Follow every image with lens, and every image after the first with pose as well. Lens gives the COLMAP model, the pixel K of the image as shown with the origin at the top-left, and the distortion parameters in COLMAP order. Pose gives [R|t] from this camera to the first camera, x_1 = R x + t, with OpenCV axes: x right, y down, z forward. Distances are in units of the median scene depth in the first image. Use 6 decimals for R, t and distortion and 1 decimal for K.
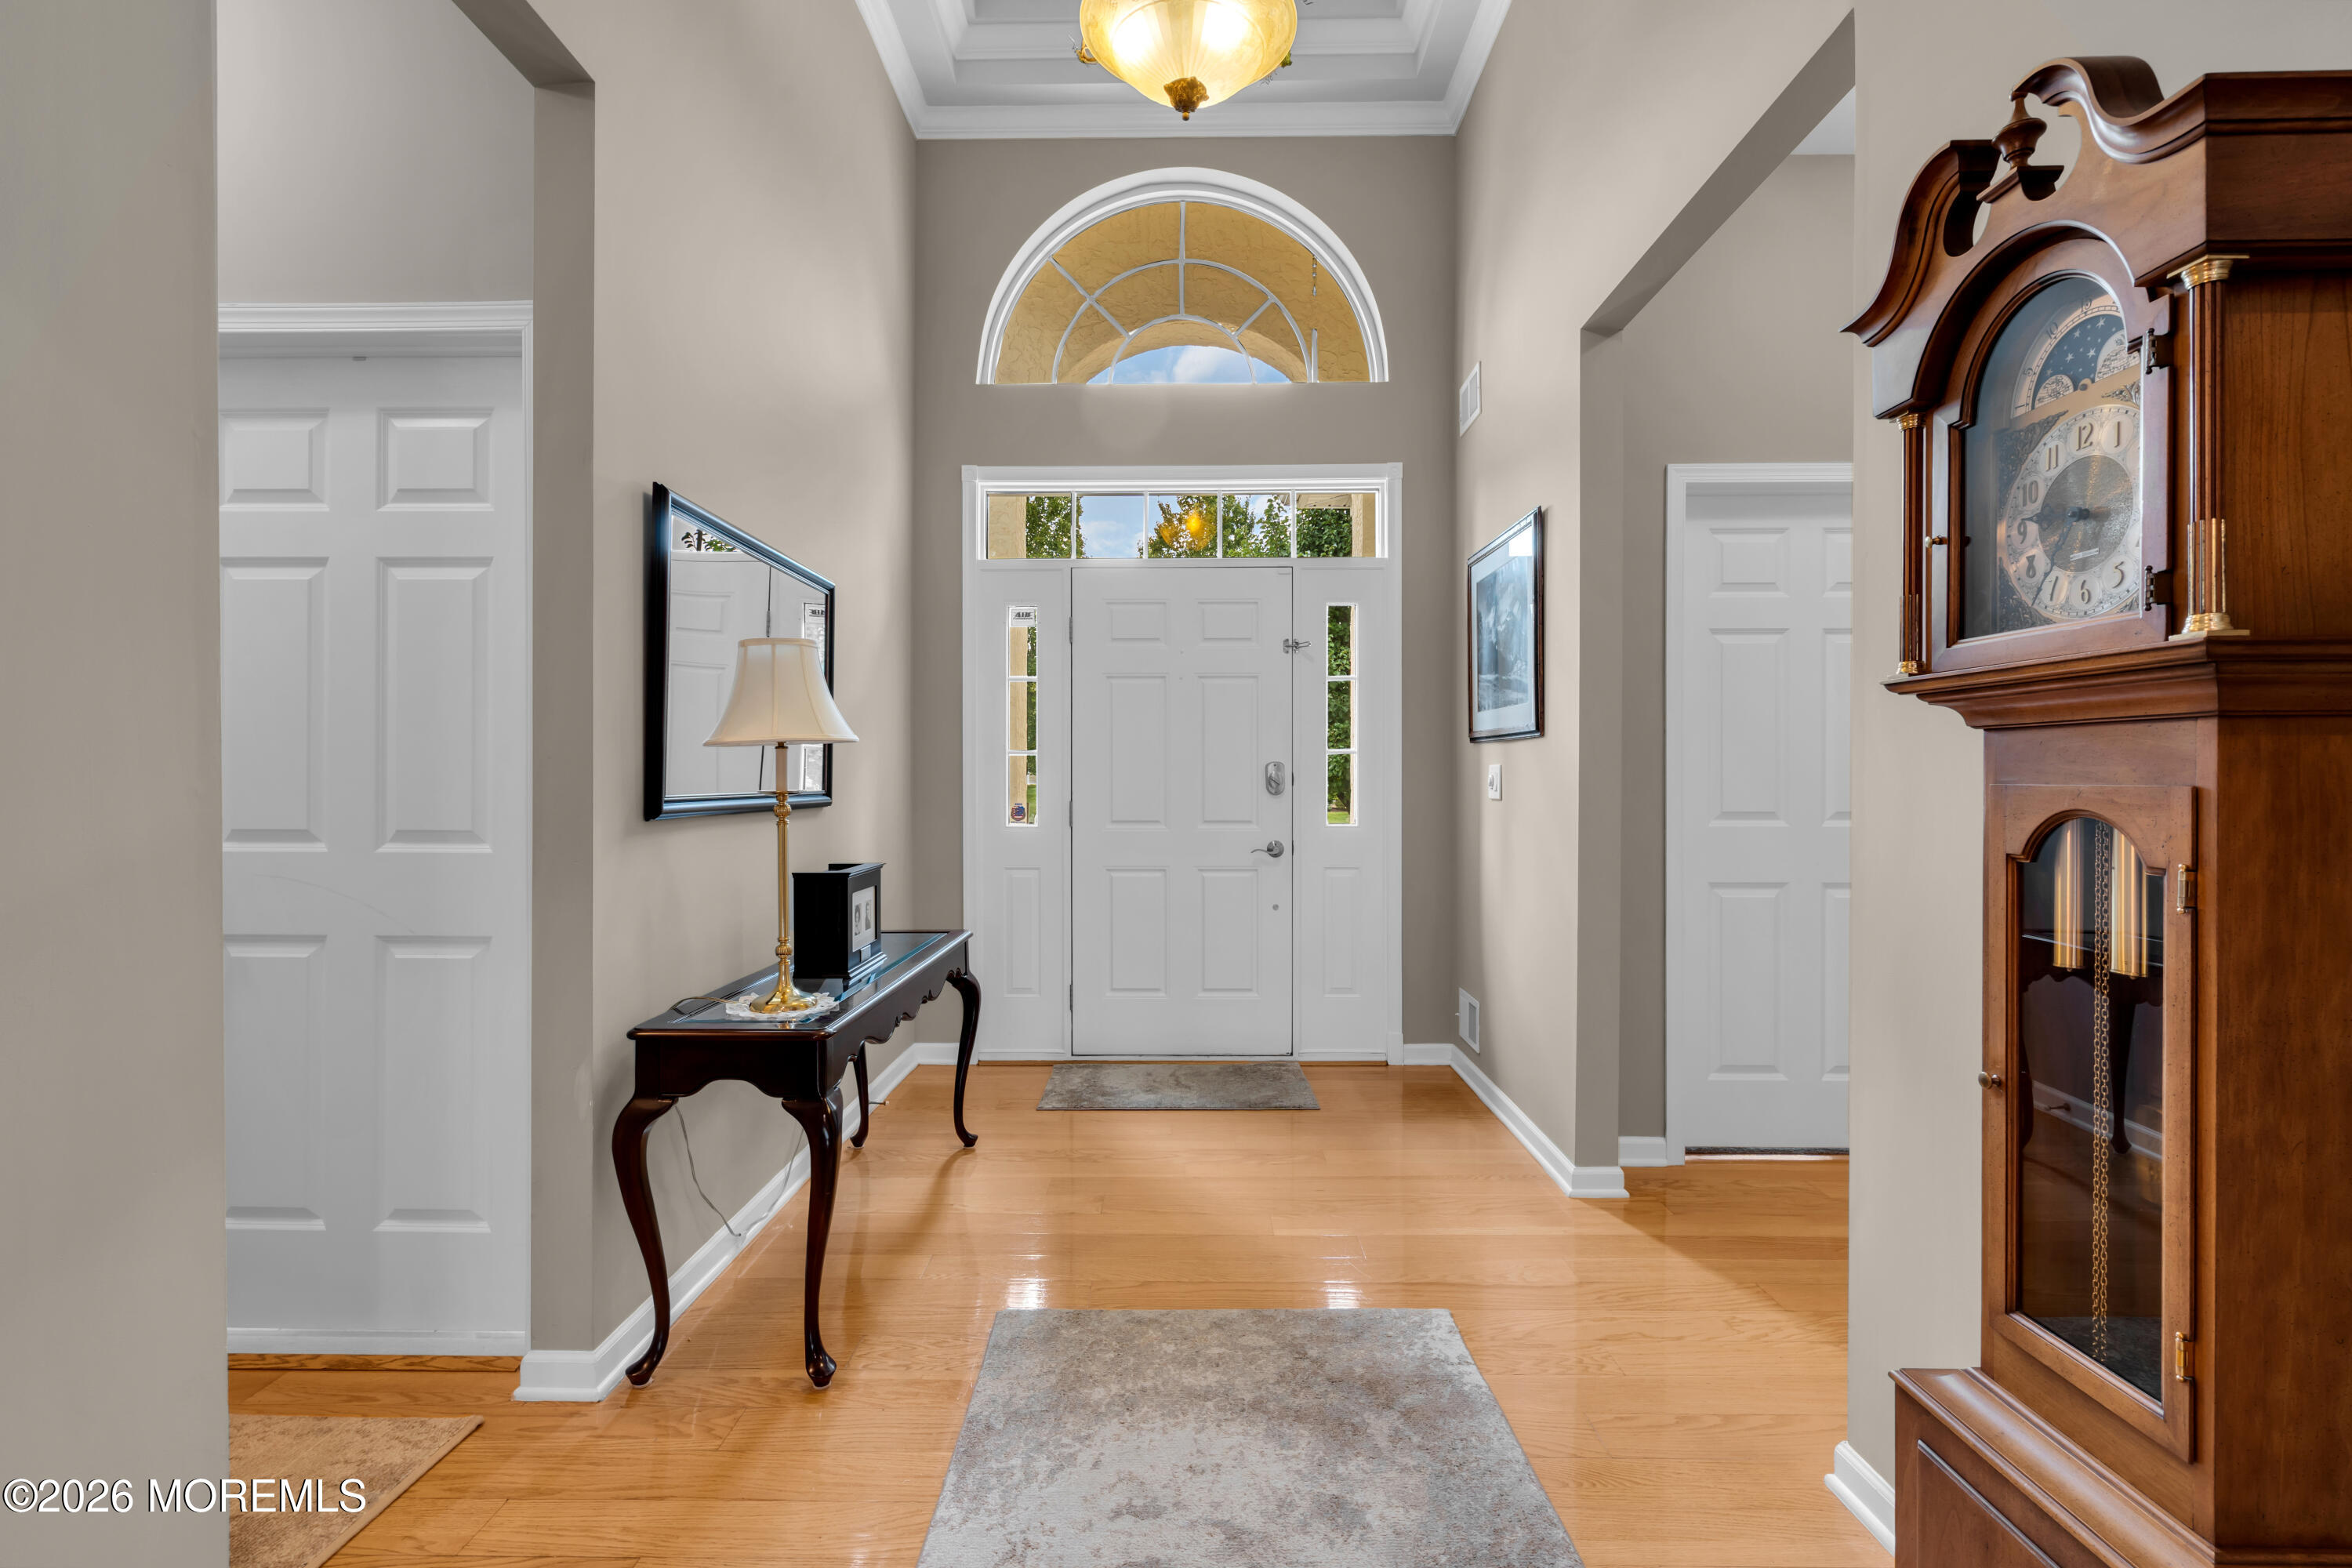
lens RADIAL K [[1074.1, 0, 1165.4], [0, 1074.1, 784.8], [0, 0, 1]] dist [-0.003549, 0.000872]
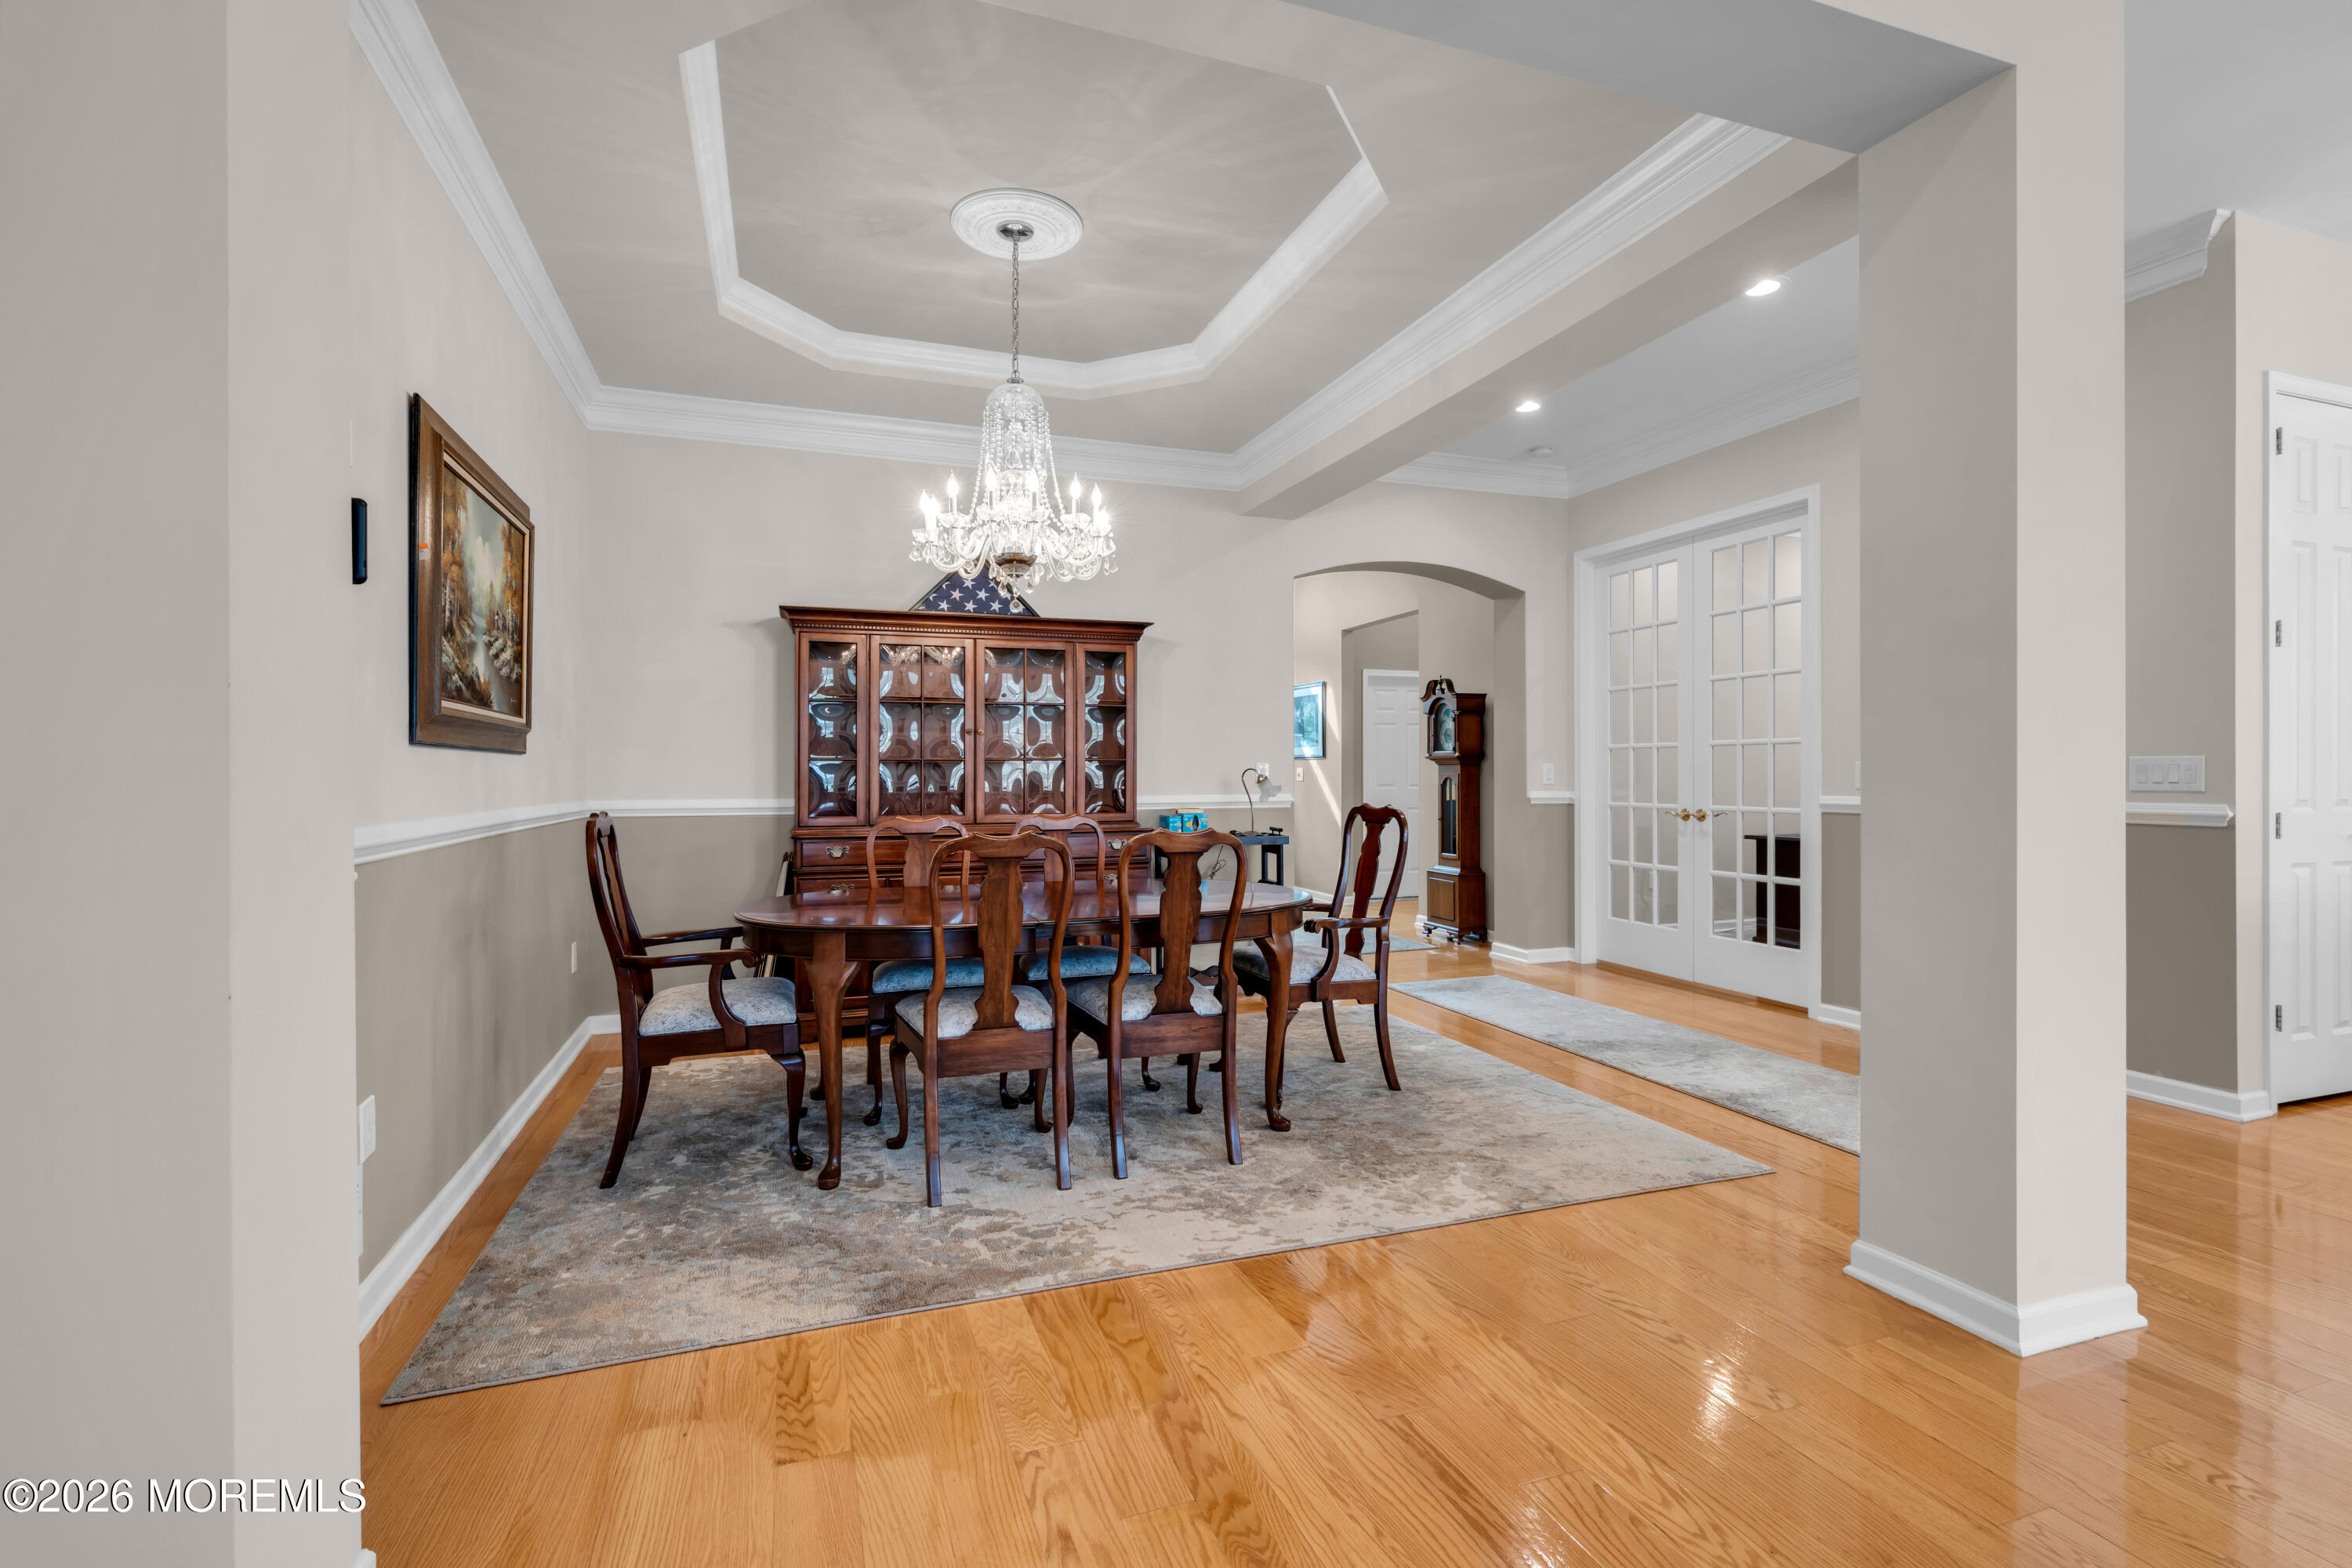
lens RADIAL K [[1074.1, 0, 1179.1], [0, 1074.1, 777.1], [0, 0, 1]] dist [-0.003549, 0.000872]
pose [[0.934572, -0.001531, 0.355771, -3.121311], [0.003739, 0.999978, -0.005519, 0.053203], [-0.355755, 0.006488, 0.934557, -4.679576]]
